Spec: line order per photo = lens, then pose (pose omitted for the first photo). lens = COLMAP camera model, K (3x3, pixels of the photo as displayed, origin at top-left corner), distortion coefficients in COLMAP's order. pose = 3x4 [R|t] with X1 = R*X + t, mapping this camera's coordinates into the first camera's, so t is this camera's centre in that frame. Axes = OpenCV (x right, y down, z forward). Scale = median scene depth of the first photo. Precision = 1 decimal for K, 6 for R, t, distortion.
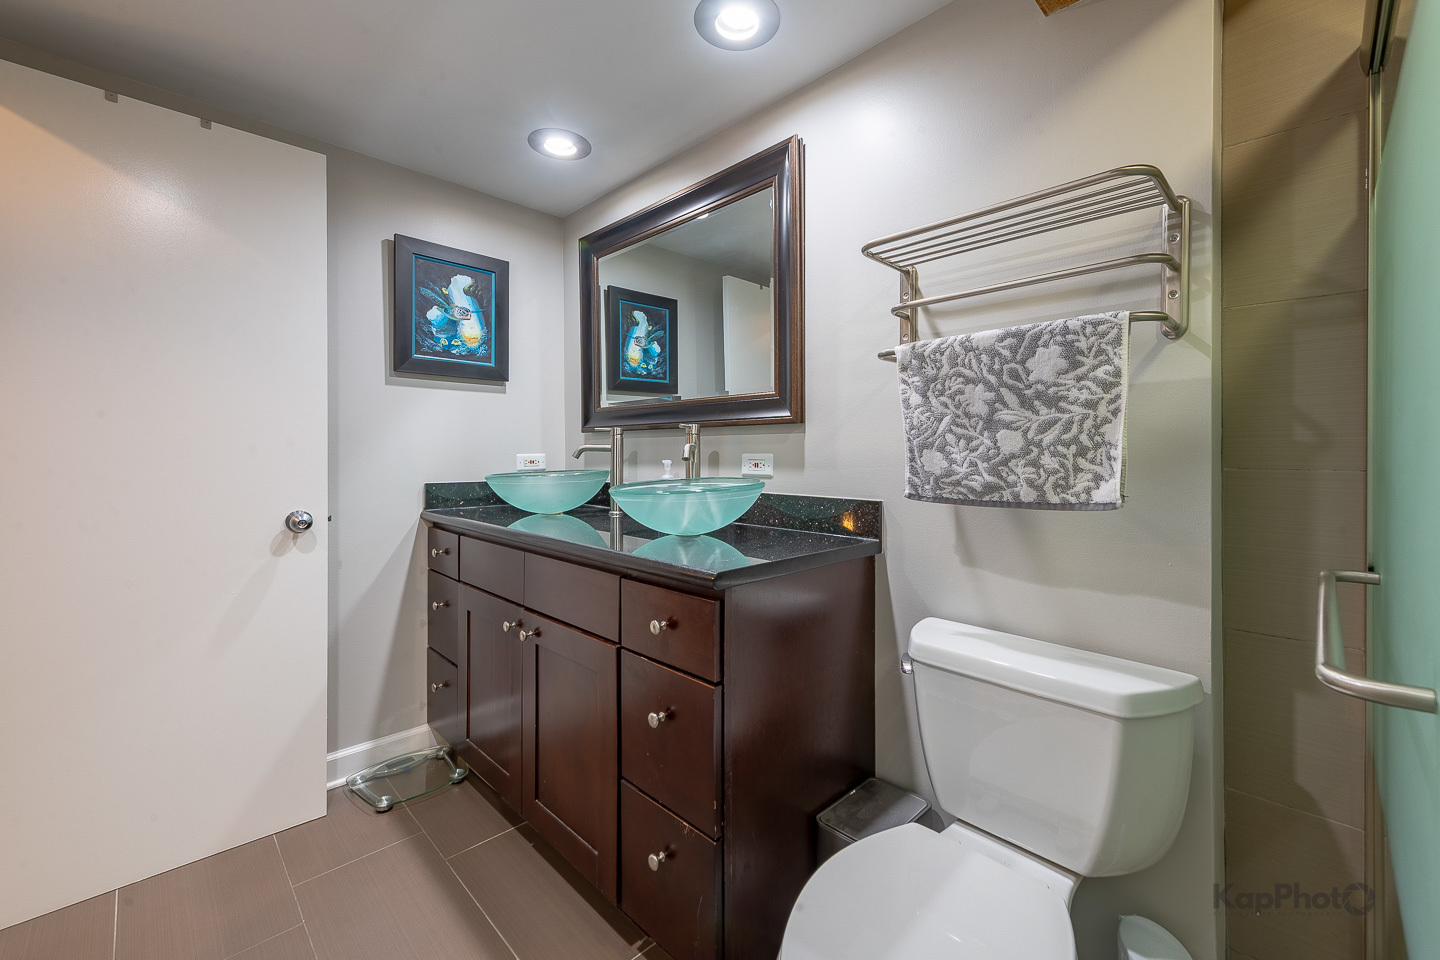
lens RADIAL K [[577.4, 0, 713.2], [0, 577.4, 466.8], [0, 0, 1]] dist [0.009645, -0.003870]
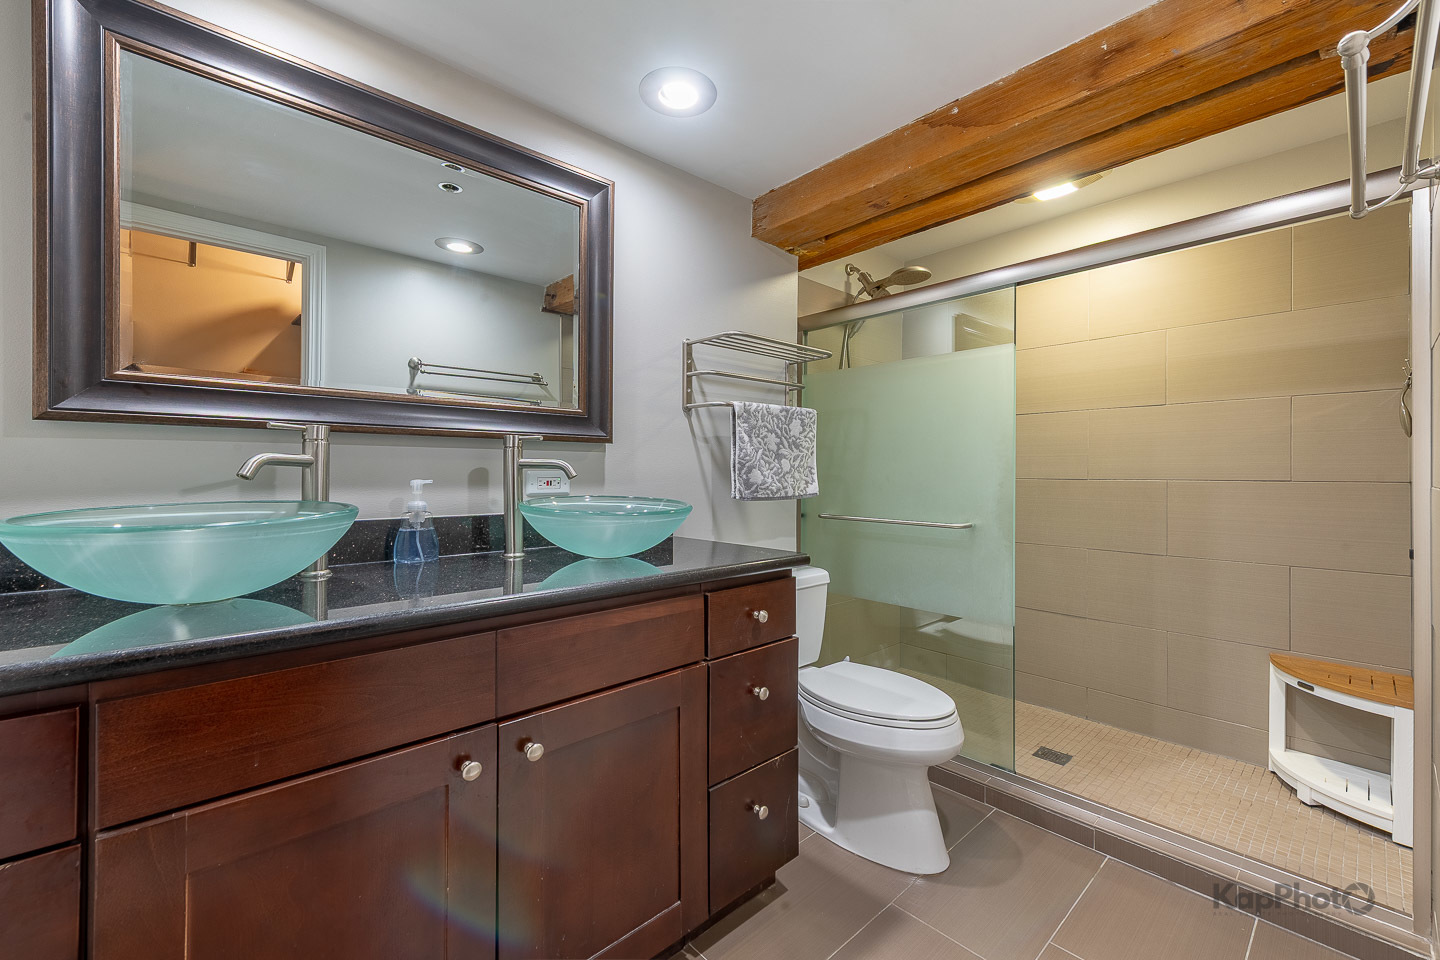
lens RADIAL K [[577.4, 0, 687.7], [0, 577.4, 472.3], [0, 0, 1]] dist [0.009645, -0.003870]
pose [[0.082712, -0.006028, 0.996555, -1.386236], [0.017384, 0.999838, 0.004605, -0.033643], [-0.996422, 0.016943, 0.082803, 1.127303]]
